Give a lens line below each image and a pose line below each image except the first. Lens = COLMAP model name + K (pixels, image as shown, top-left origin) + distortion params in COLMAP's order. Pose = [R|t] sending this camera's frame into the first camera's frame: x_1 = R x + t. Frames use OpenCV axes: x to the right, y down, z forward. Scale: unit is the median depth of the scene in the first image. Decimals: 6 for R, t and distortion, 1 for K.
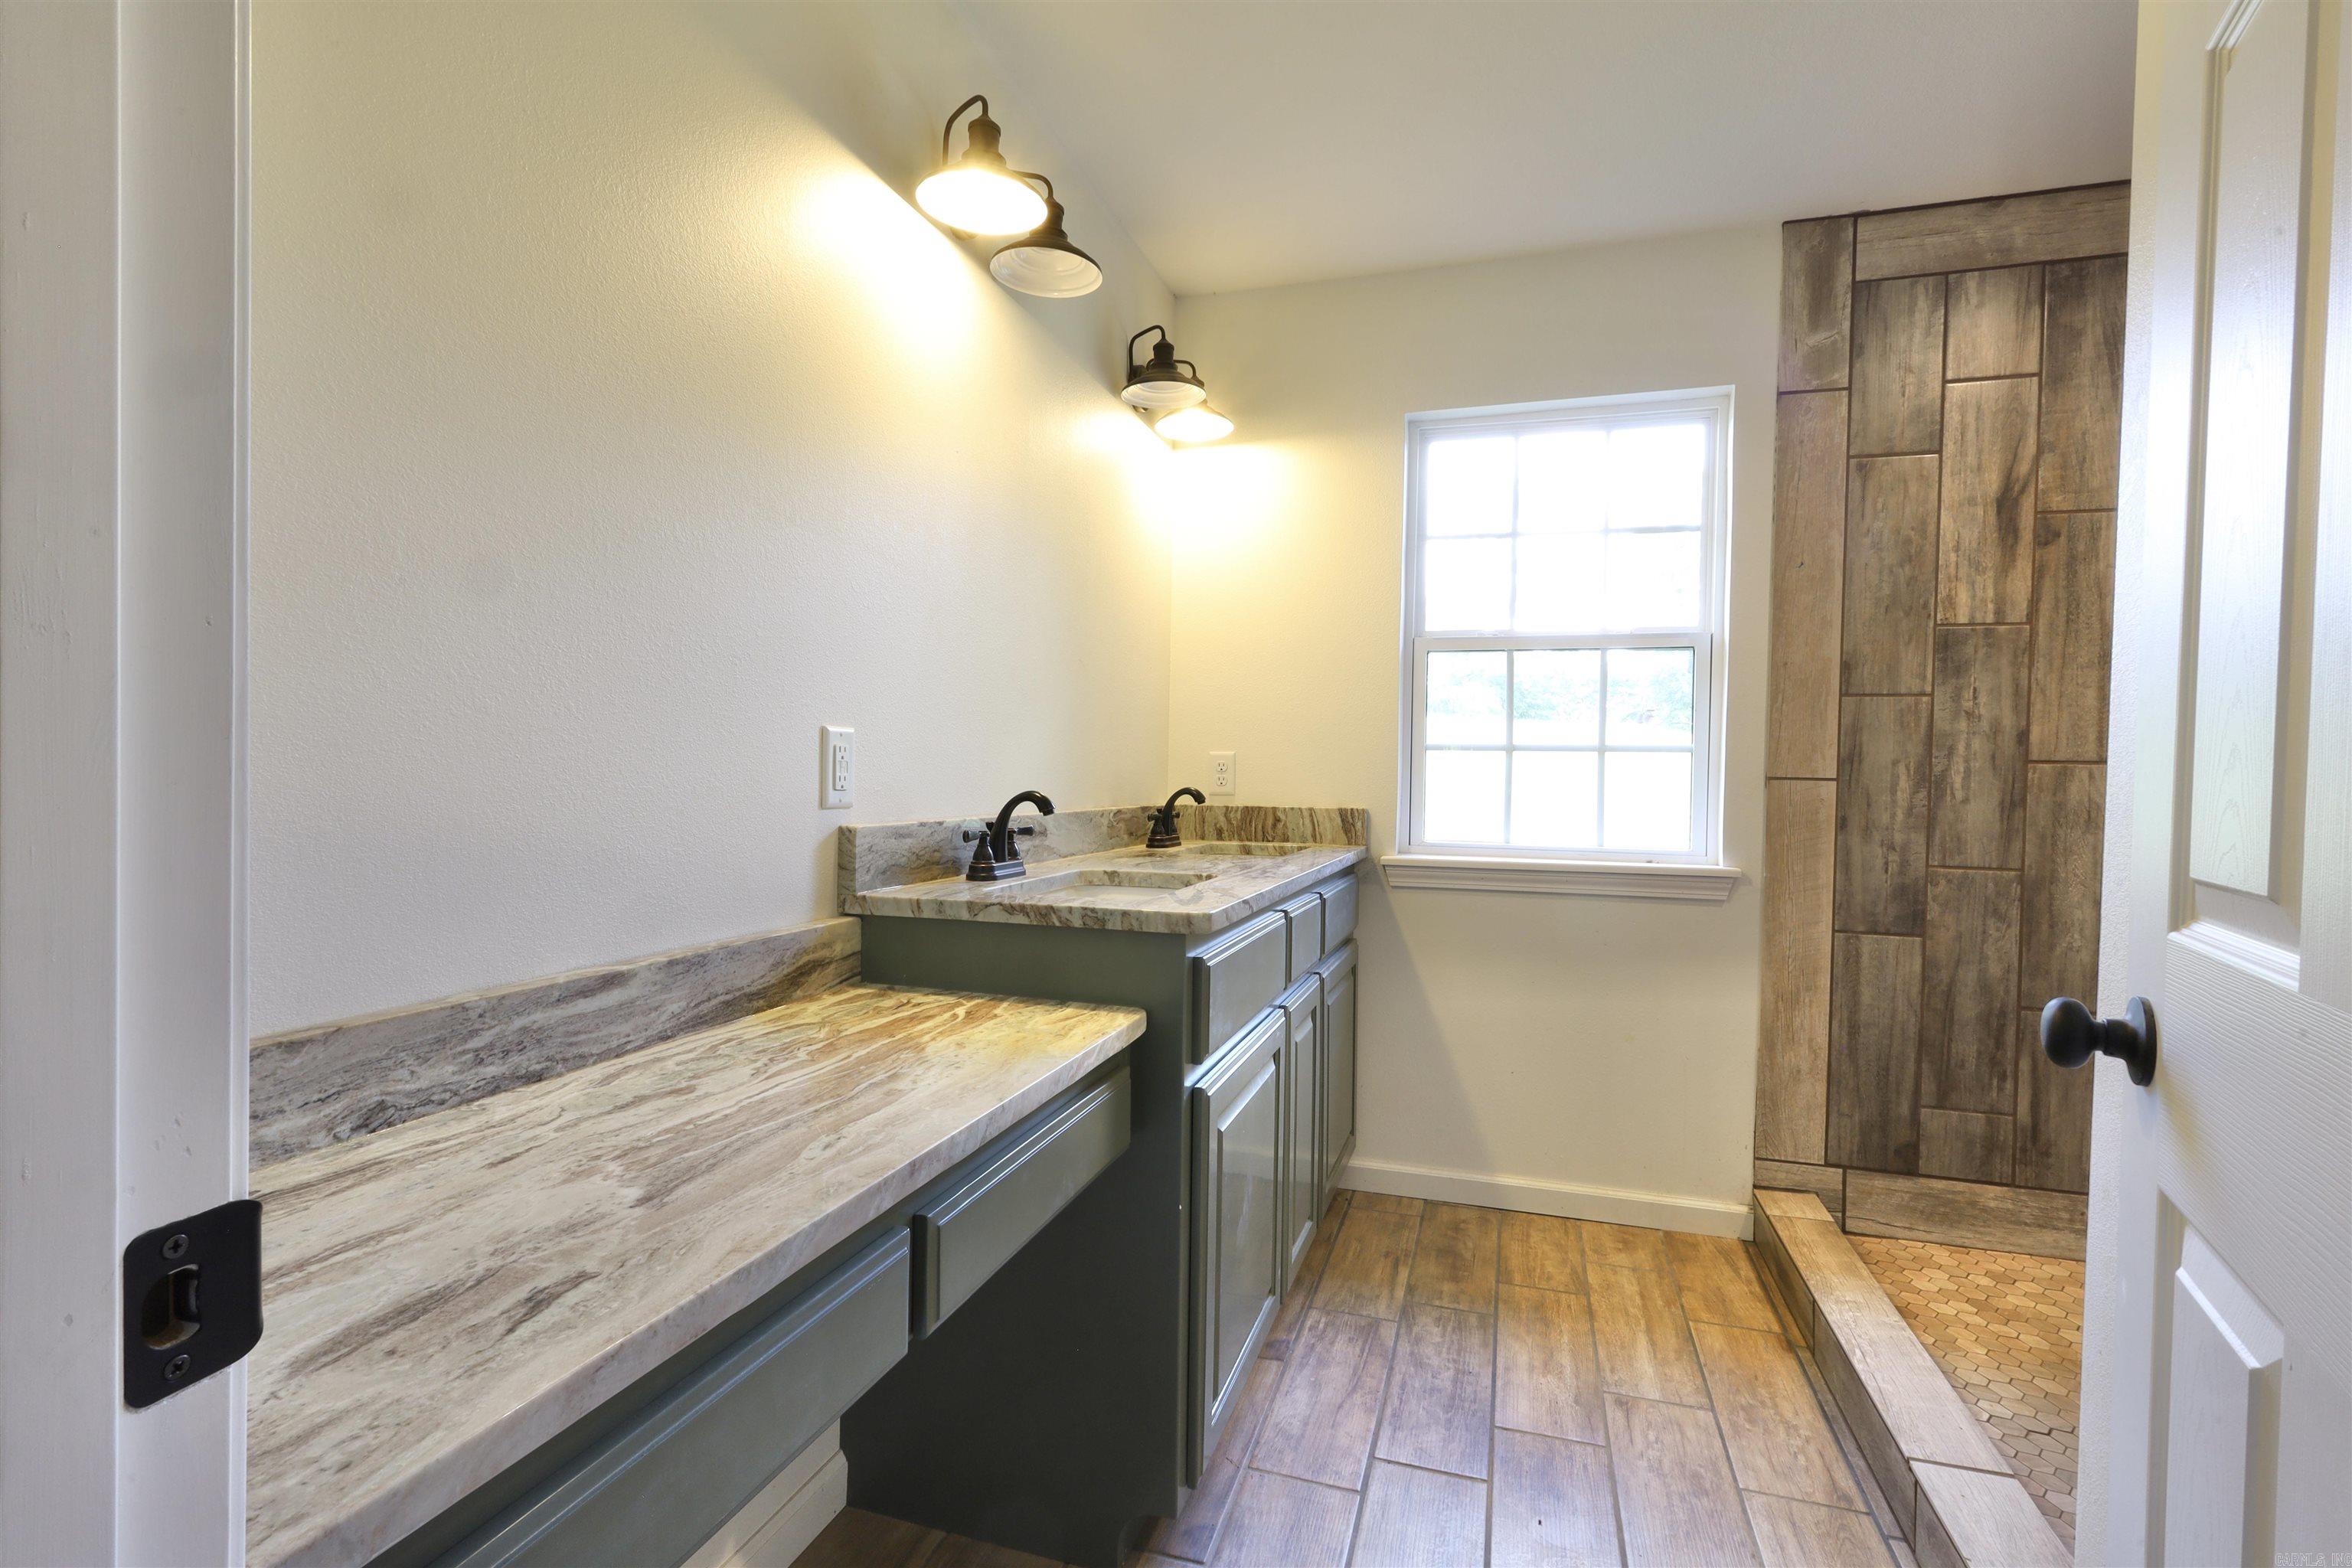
lens RADIAL K [[1086.1, 0, 1167.6], [0, 1086.1, 779.5], [0, 0, 1]] dist [-0.001202, 0.001454]
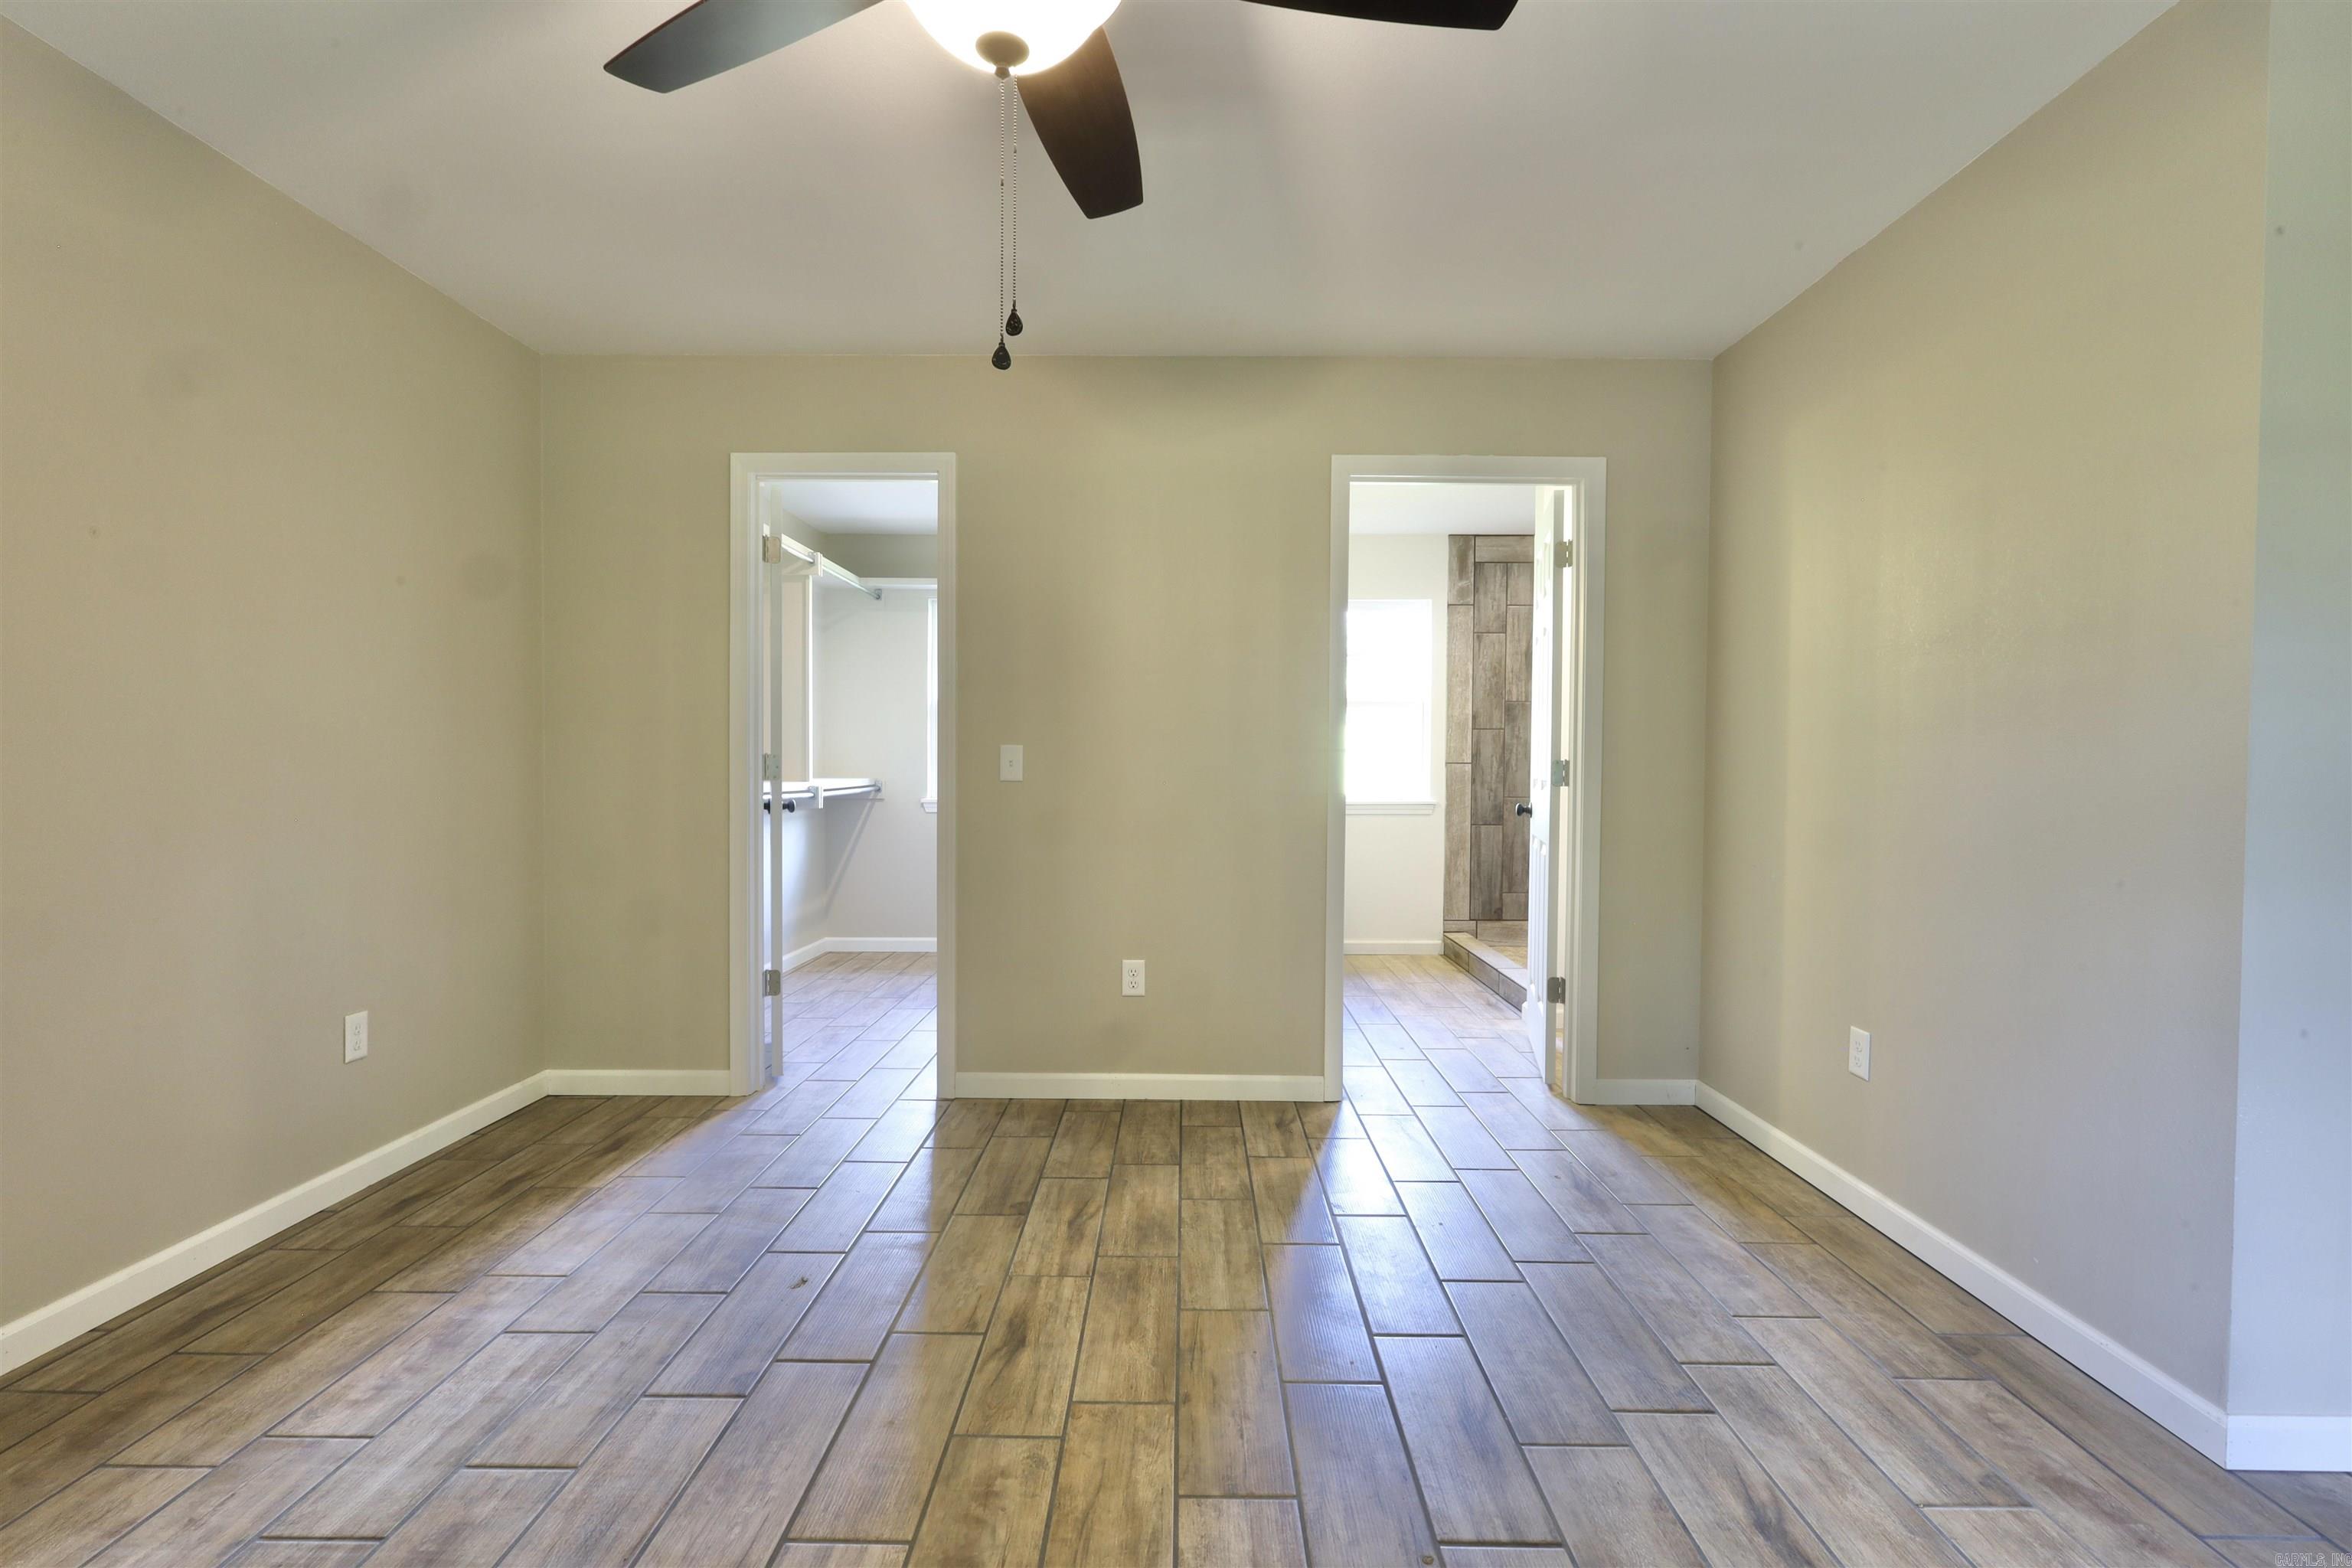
lens RADIAL K [[1086.1, 0, 1173.1], [0, 1086.1, 788.4], [0, 0, 1]] dist [-0.001202, 0.001454]
pose [[0.956447, -0.021919, 0.291083, -0.757592], [0.018600, 0.999727, 0.014166, 0.010807], [-0.291313, -0.008135, 0.956593, -1.172490]]
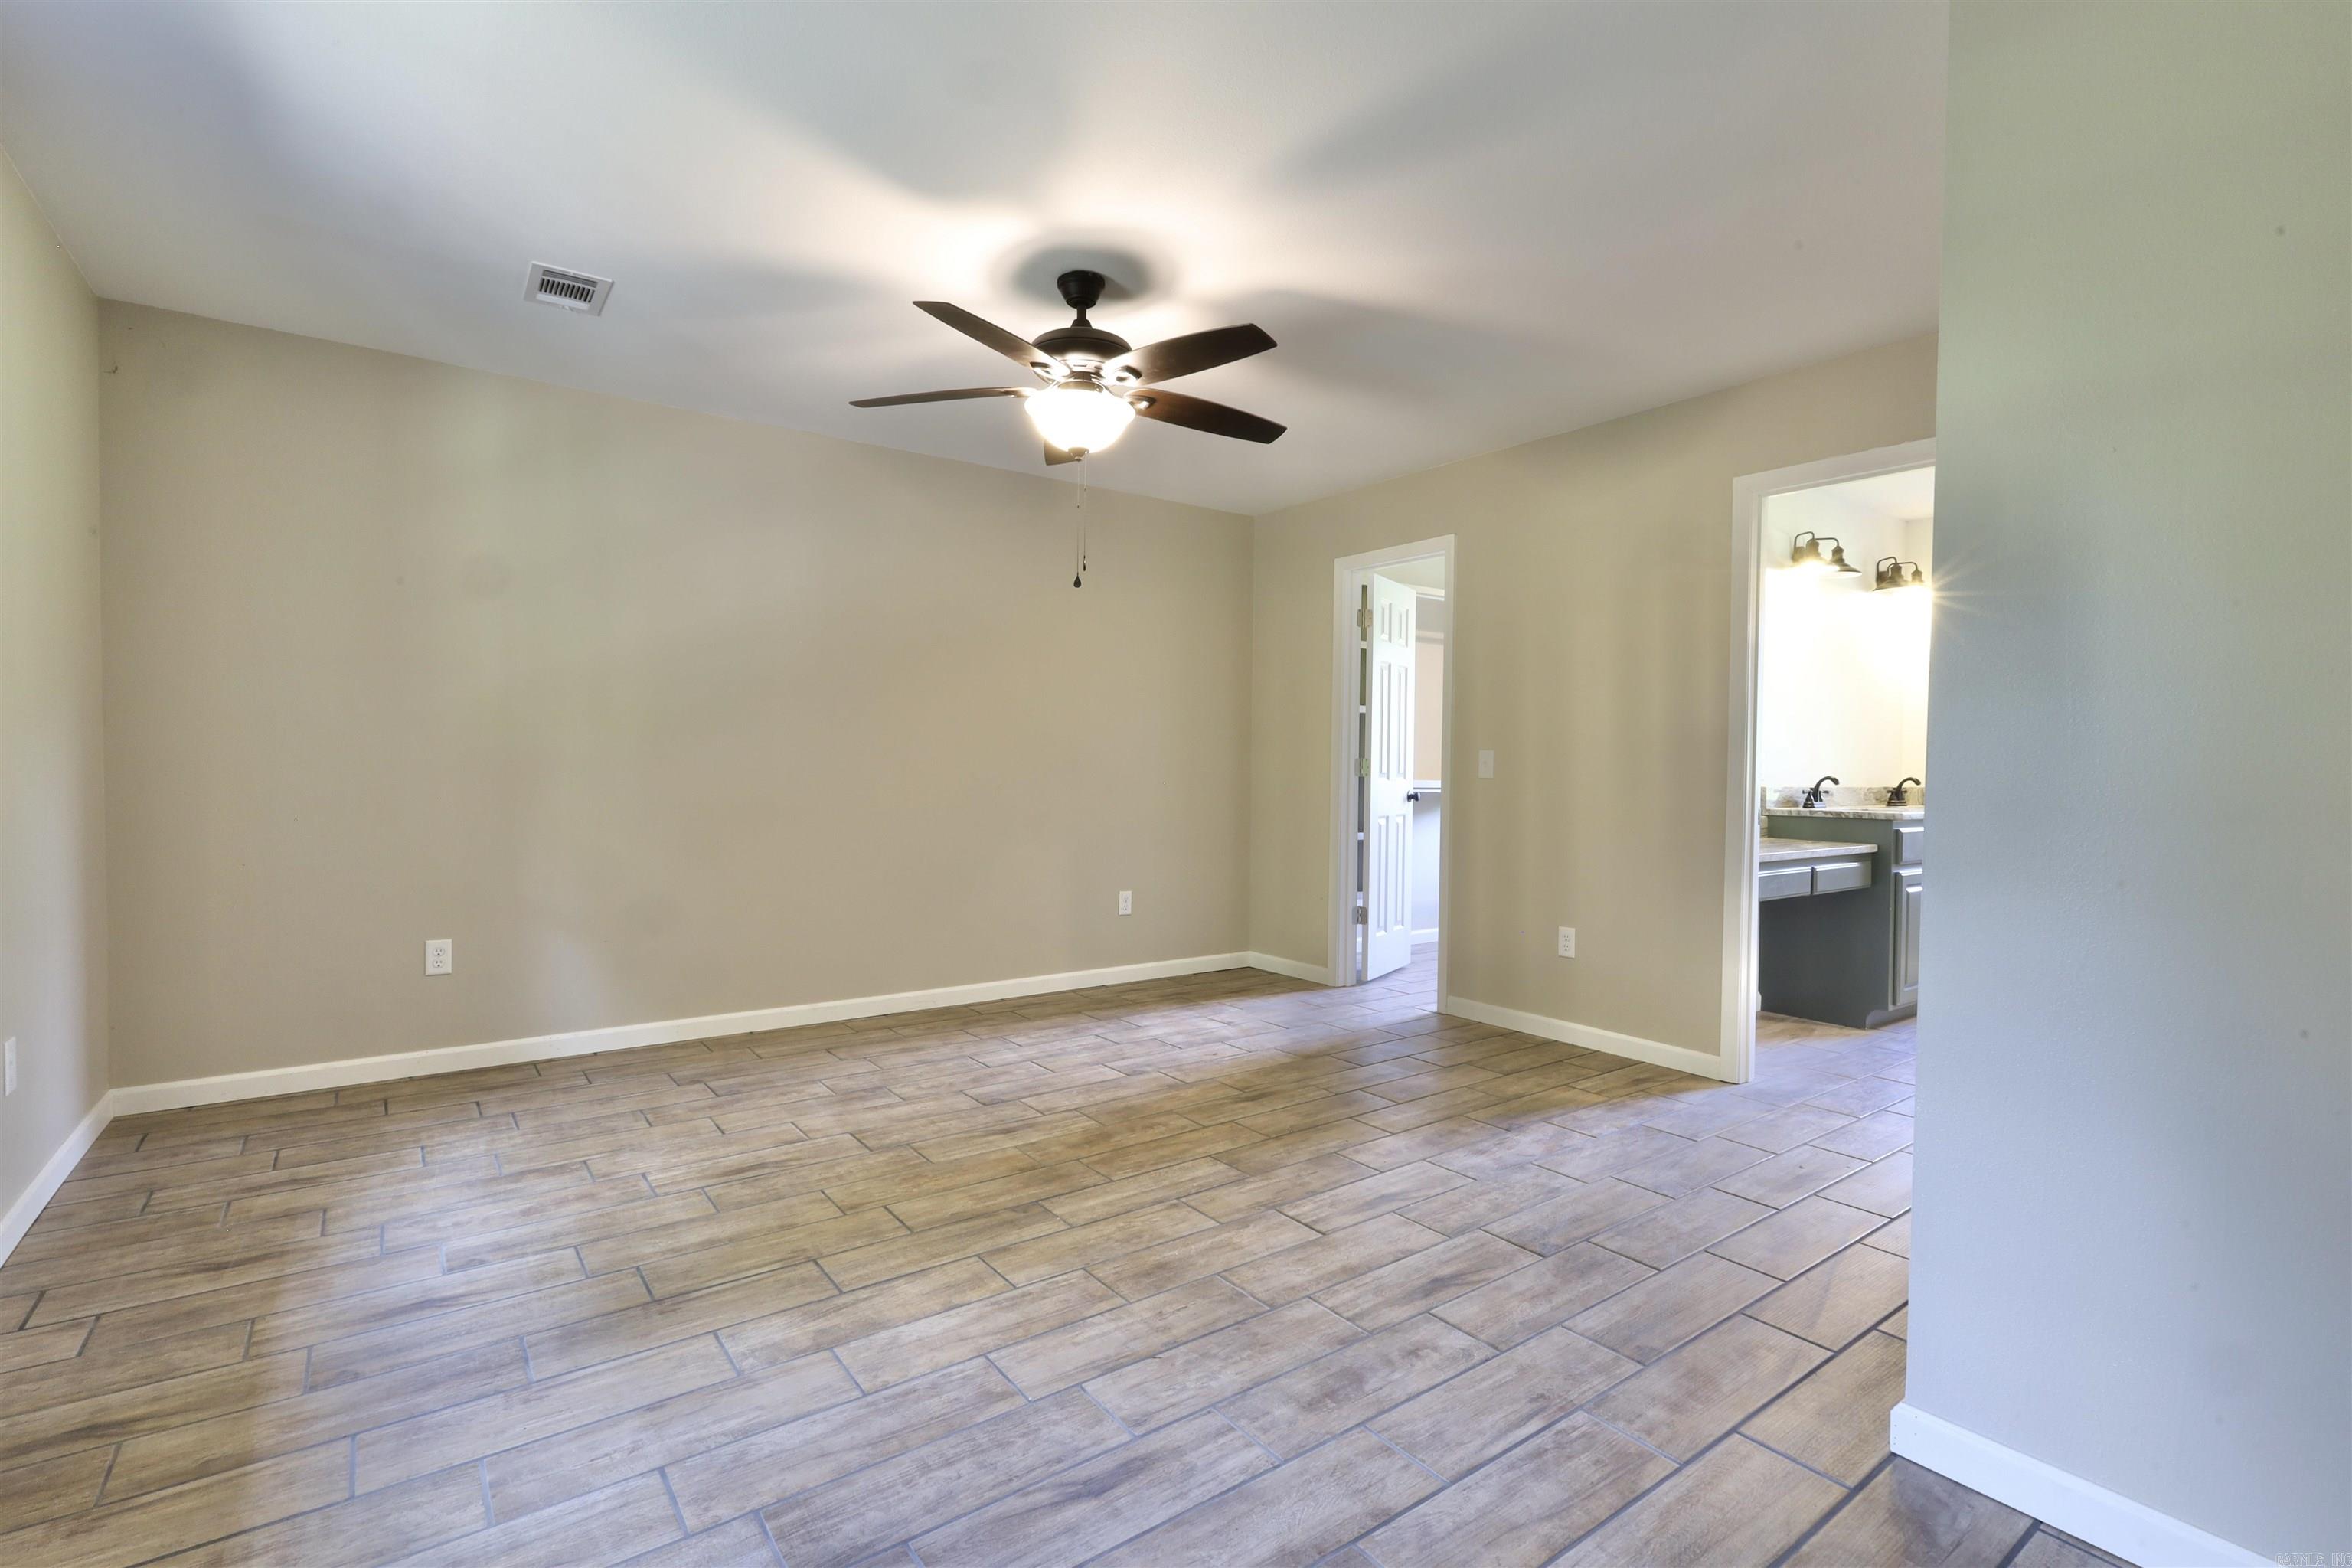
lens RADIAL K [[1086.1, 0, 1183.6], [0, 1086.1, 778.0], [0, 0, 1]] dist [-0.001202, 0.001454]
pose [[0.809849, -0.003497, -0.586627, 0.114608], [-0.004626, 0.999913, -0.012347, 0.041767], [0.586620, 0.012713, 0.809763, -1.551976]]
